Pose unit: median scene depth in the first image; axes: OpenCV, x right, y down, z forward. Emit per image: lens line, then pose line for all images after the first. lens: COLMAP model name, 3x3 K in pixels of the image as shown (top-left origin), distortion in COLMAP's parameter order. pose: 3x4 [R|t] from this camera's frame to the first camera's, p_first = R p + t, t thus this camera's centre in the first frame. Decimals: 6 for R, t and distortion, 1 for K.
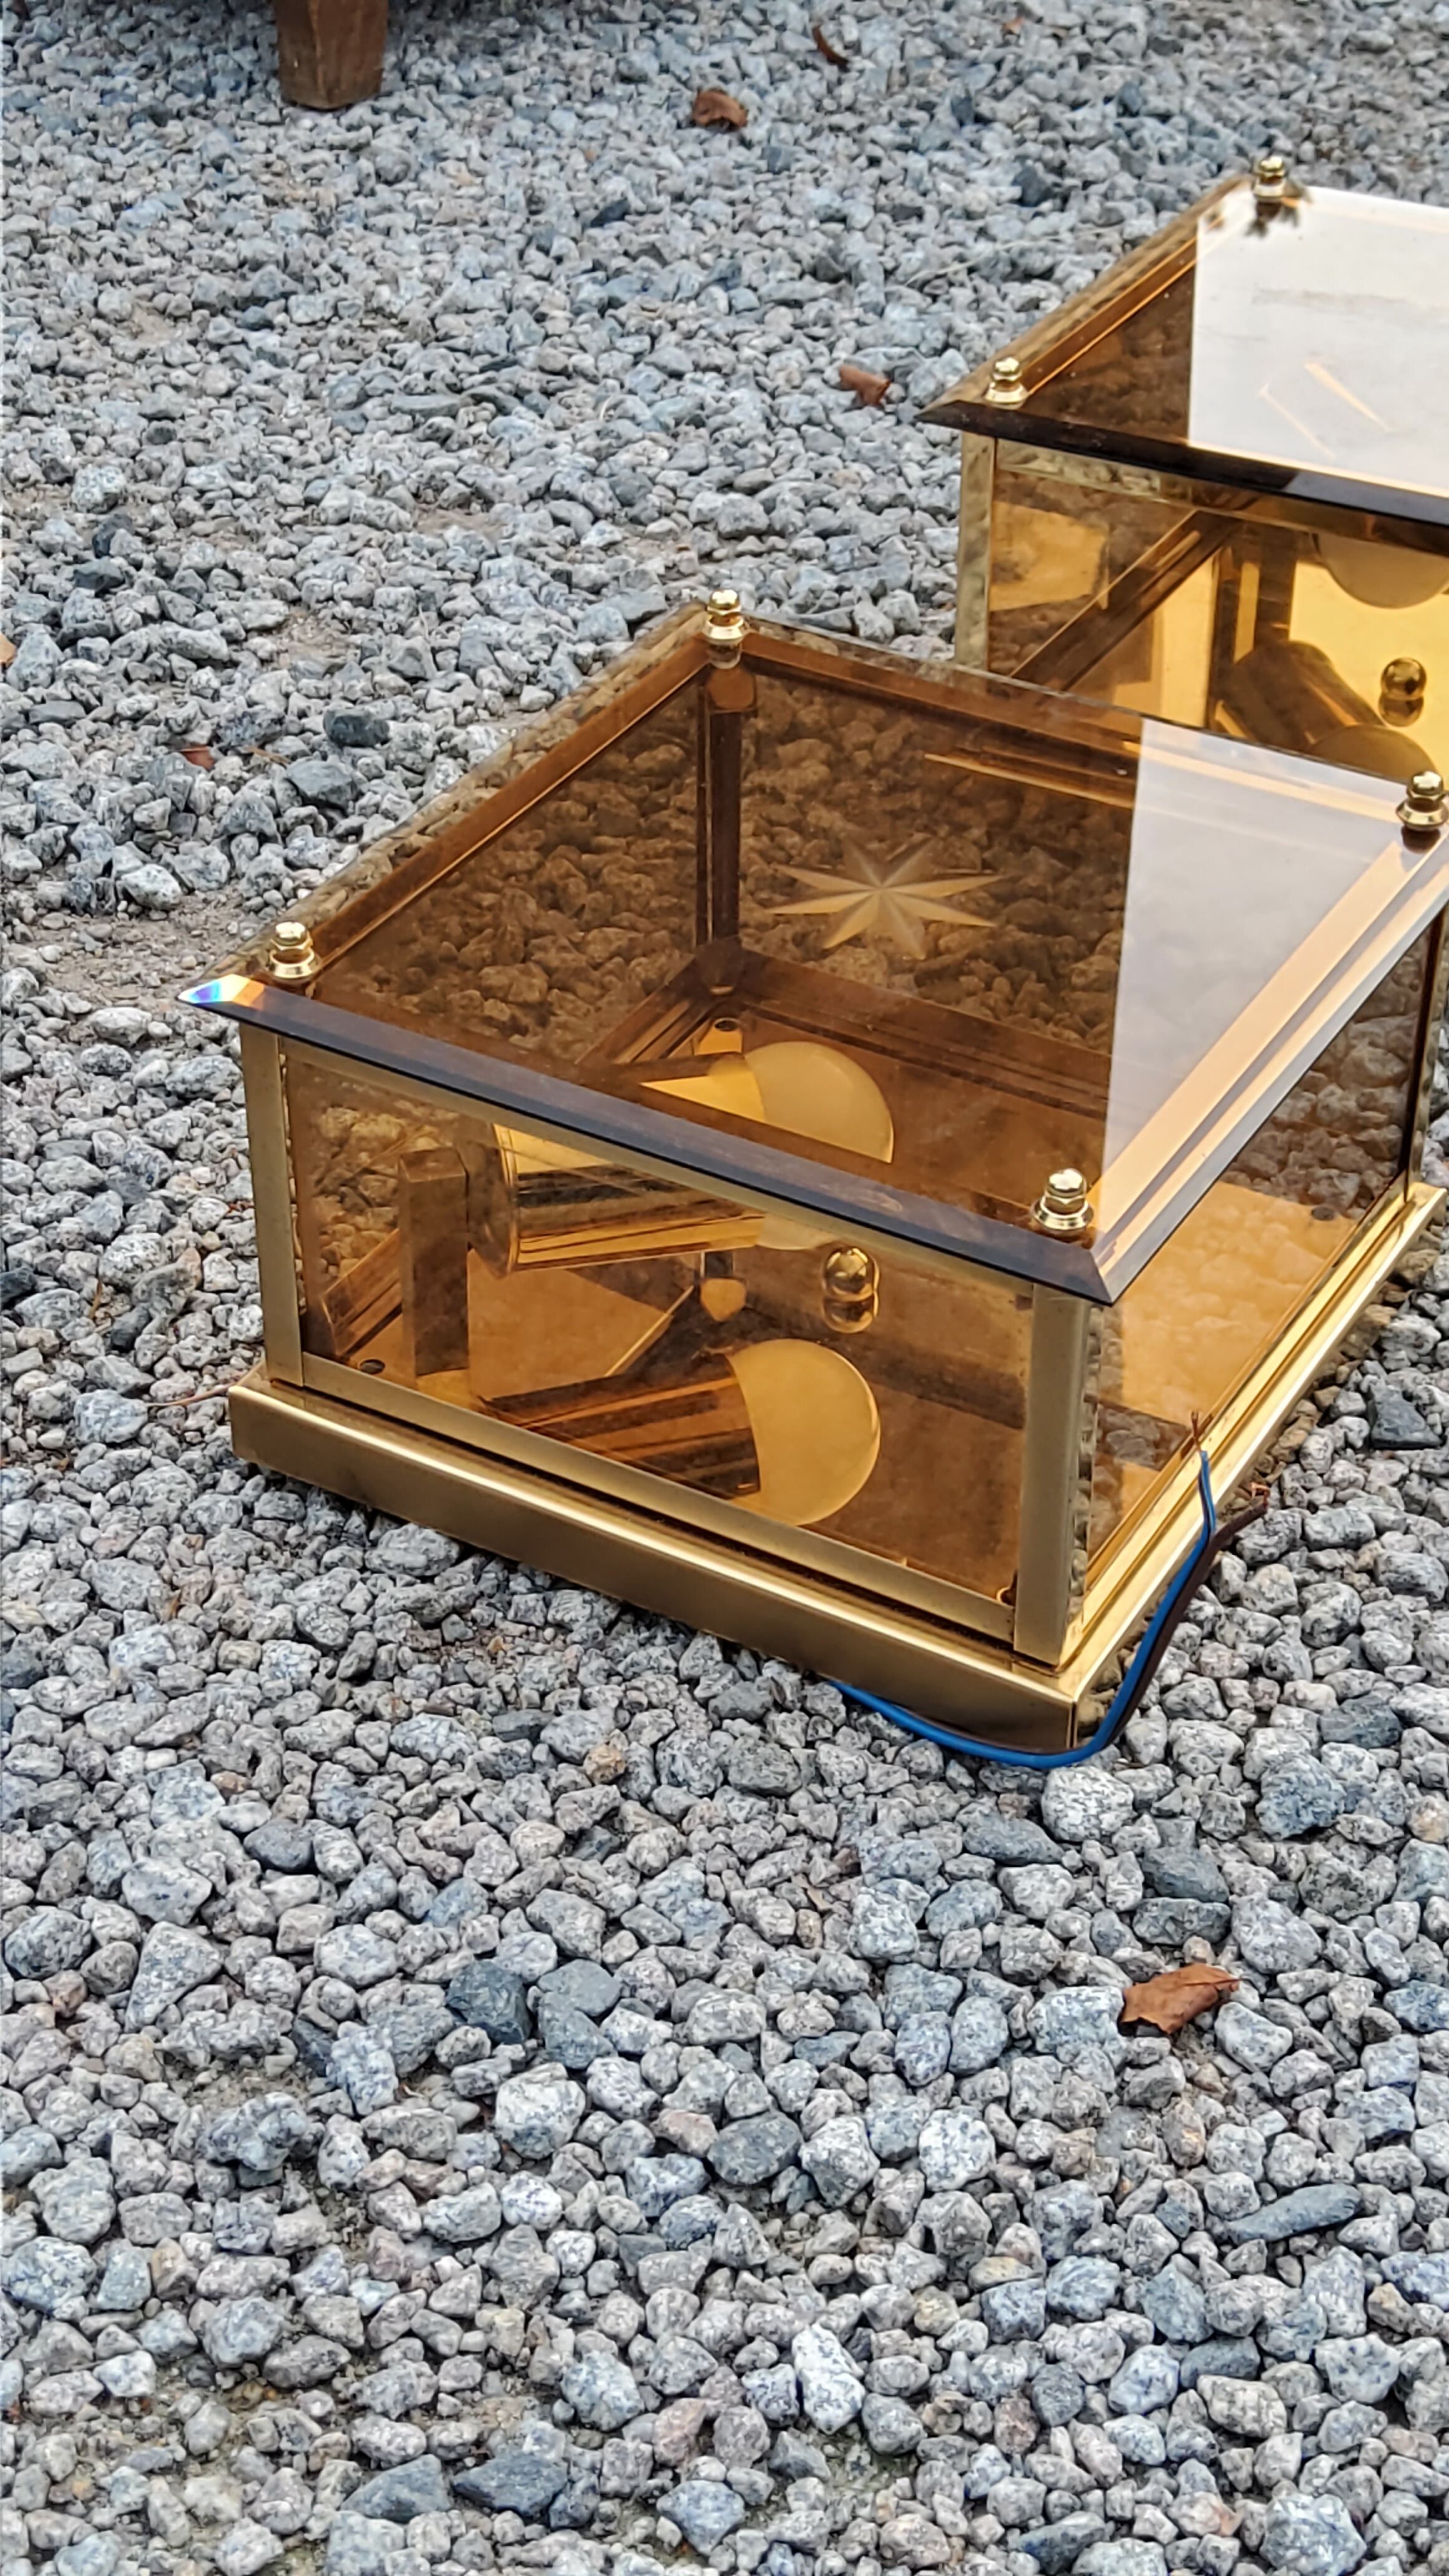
lens RADIAL K [[3842.2, 0, 781.4], [0, 3842.2, 1275.4], [0, 0, 1]] dist [0.190055, -0.575063]
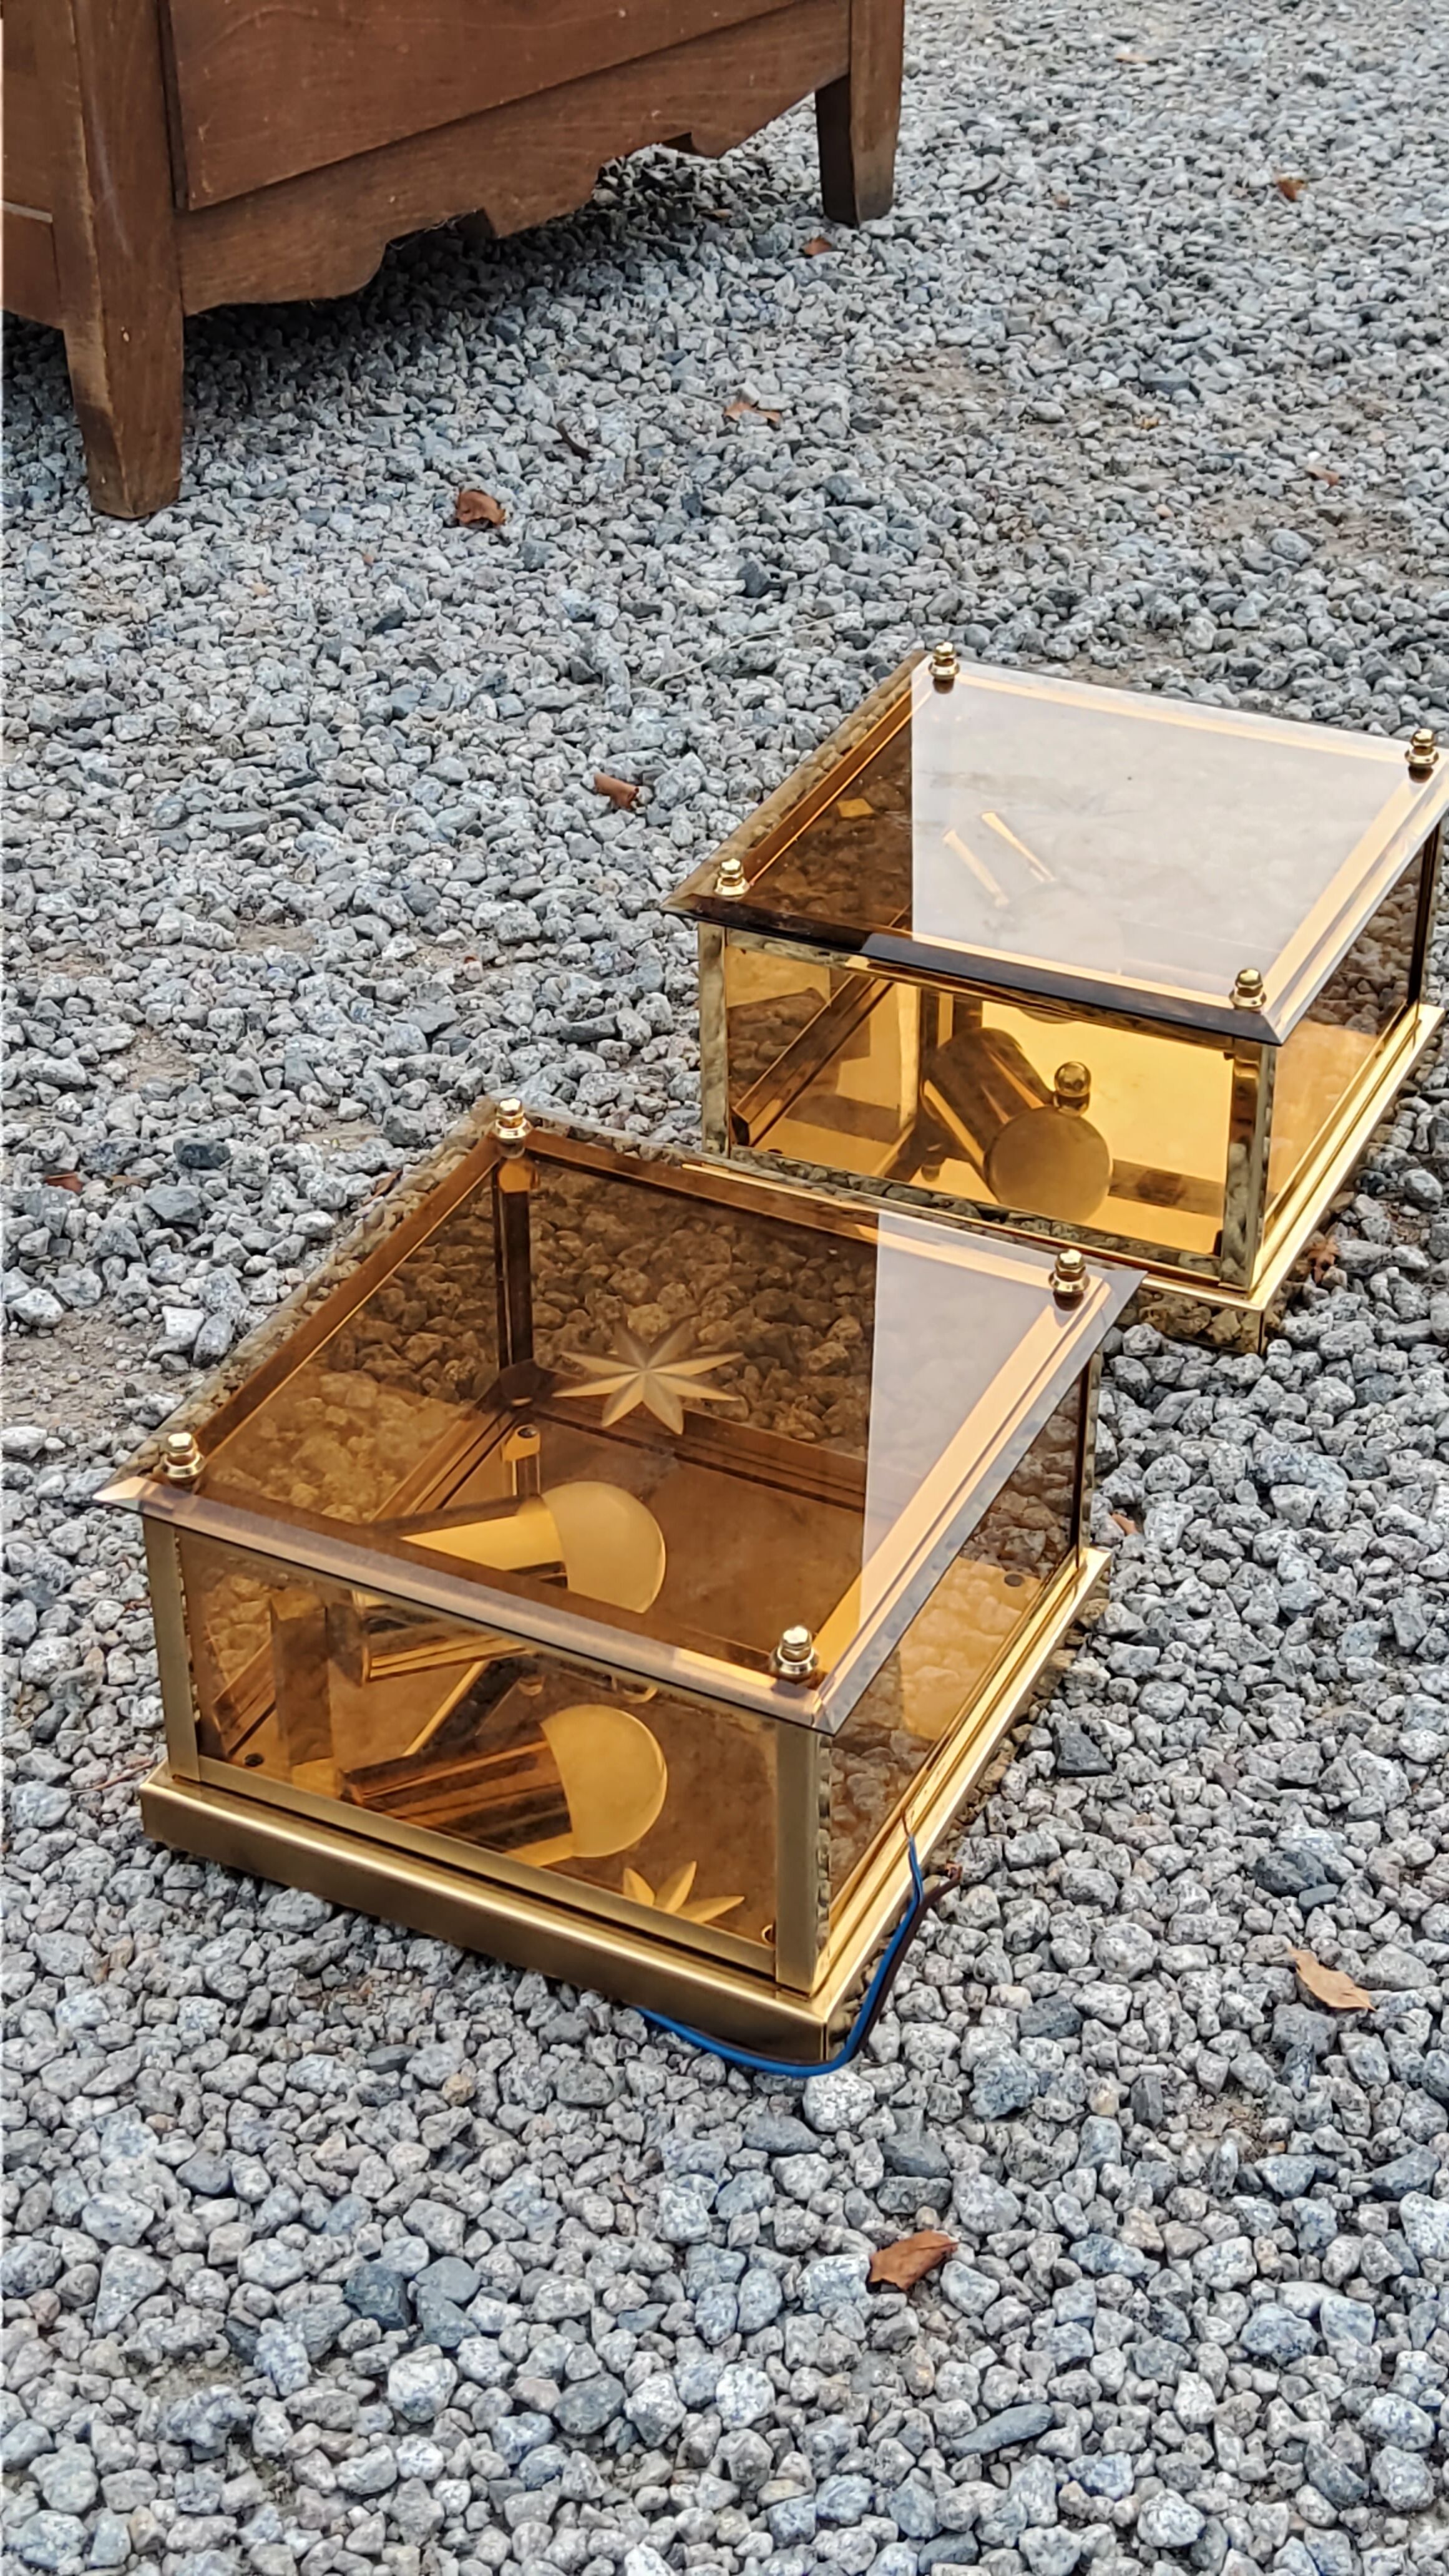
lens RADIAL K [[3842.2, 0, 781.4], [0, 3842.2, 1275.4], [0, 0, 1]] dist [0.190055, -0.575063]
pose [[0.997579, -0.046684, 0.051544, 0.006698], [0.046926, 0.998892, -0.003496, -0.127091], [-0.051323, 0.005907, 0.998665, -0.269464]]
